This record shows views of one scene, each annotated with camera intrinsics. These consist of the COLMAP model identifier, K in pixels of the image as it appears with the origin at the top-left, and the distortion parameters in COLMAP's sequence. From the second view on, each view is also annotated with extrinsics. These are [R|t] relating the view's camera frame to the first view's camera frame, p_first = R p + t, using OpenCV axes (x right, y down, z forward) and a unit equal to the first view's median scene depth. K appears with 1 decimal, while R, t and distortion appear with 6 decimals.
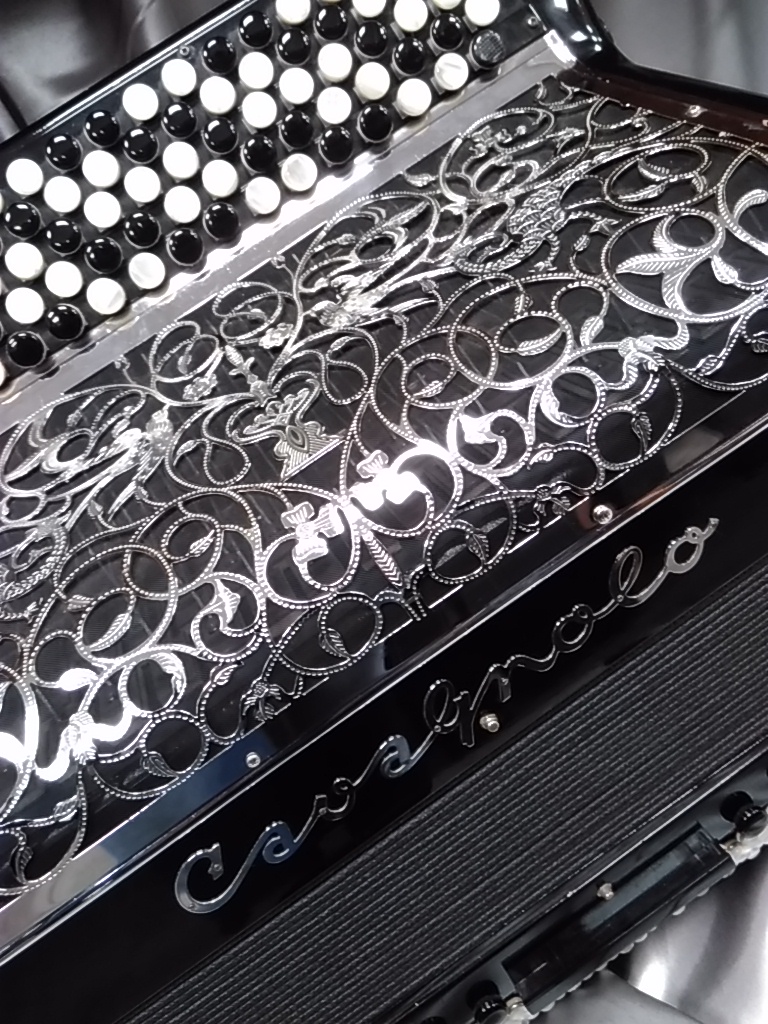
lens RADIAL K [[836.1, 0, 380.7], [0, 836.1, 510.2], [0, 0, 1]] dist [0.132819, -0.221657]
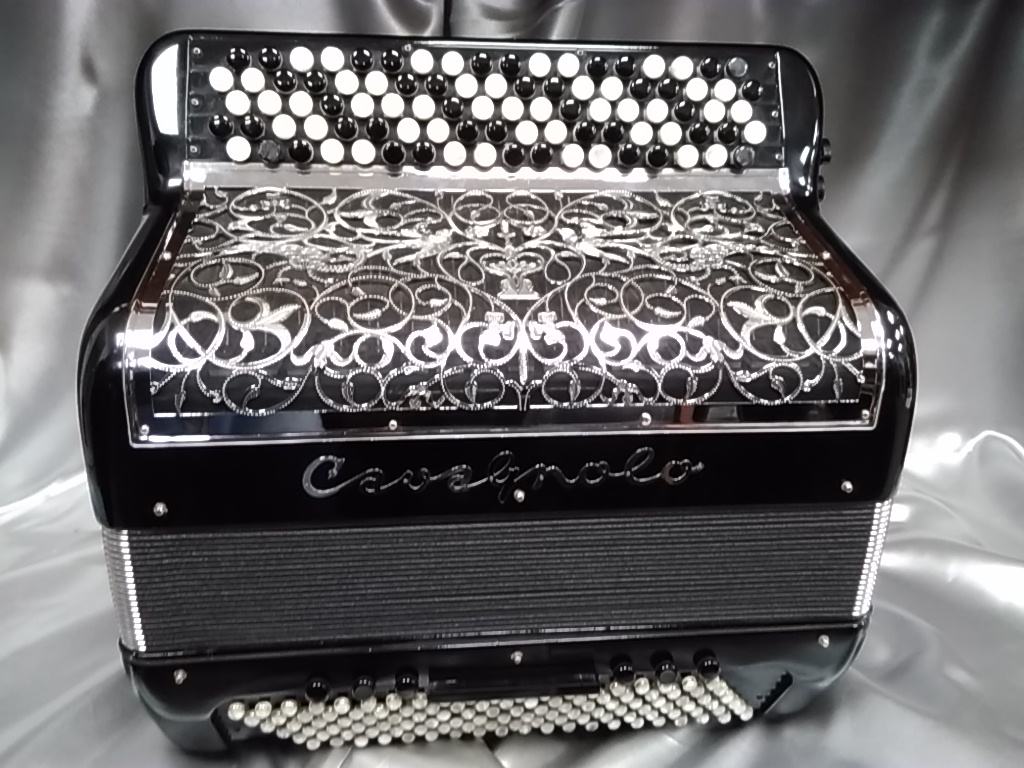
lens RADIAL K [[856.5, 0, 515.1], [0, 856.5, 407.0], [0, 0, 1]] dist [0.179580, -0.233956]
pose [[0.840783, 0.541246, -0.011664, 0.046252], [-0.539691, 0.836282, -0.096777, 0.258112], [-0.042626, 0.087663, 0.995238, -0.618043]]
